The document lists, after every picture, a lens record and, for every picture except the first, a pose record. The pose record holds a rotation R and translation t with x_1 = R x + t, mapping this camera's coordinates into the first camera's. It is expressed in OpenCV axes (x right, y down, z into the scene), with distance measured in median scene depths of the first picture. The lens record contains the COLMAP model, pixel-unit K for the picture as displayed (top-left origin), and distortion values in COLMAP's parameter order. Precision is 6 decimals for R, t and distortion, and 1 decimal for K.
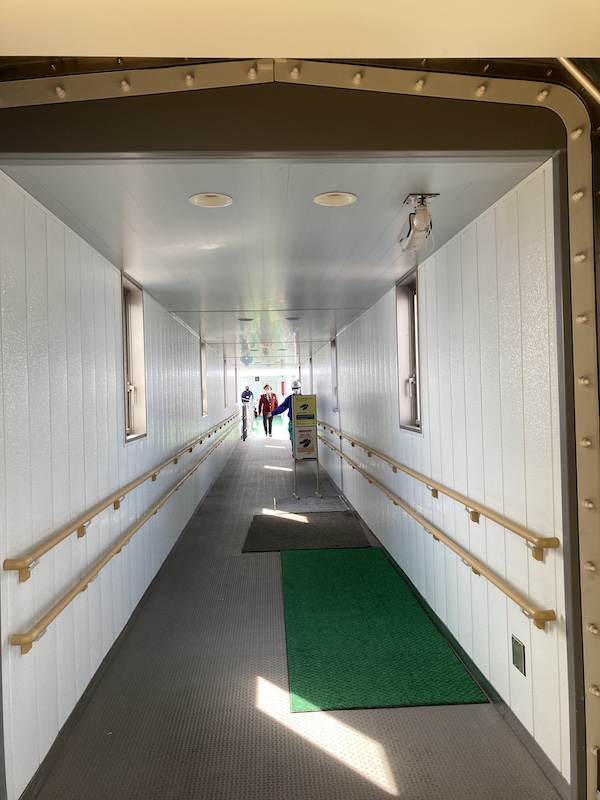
lens RADIAL K [[645.9, 0, 298.4], [0, 645.9, 396.8], [0, 0, 1]] dist [0.007767, 0.000175]
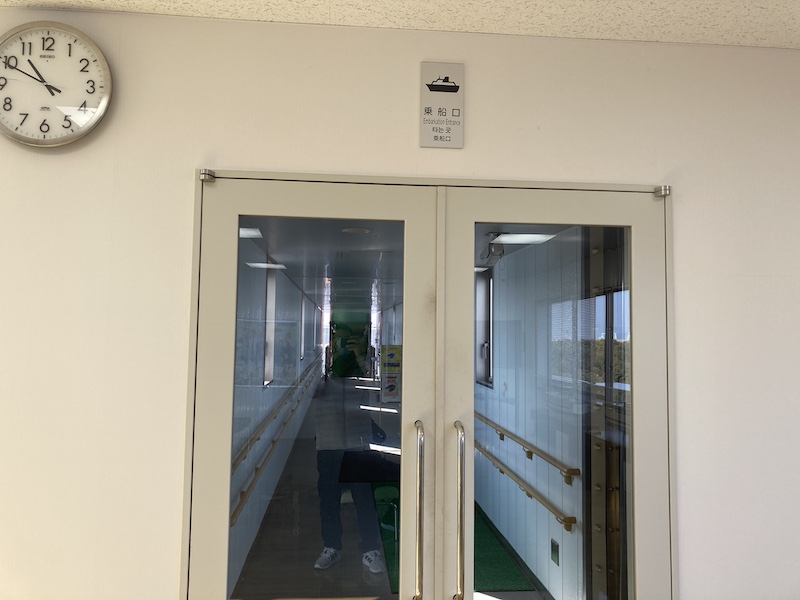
lens RADIAL K [[645.9, 0, 402.0], [0, 645.9, 300.4], [0, 0, 1]] dist [0.007767, 0.000175]
pose [[0.998172, 0.041163, 0.044257, -0.073061], [-0.038734, 0.997767, -0.054415, -0.057713], [-0.046398, 0.052601, 0.997537, -0.380862]]
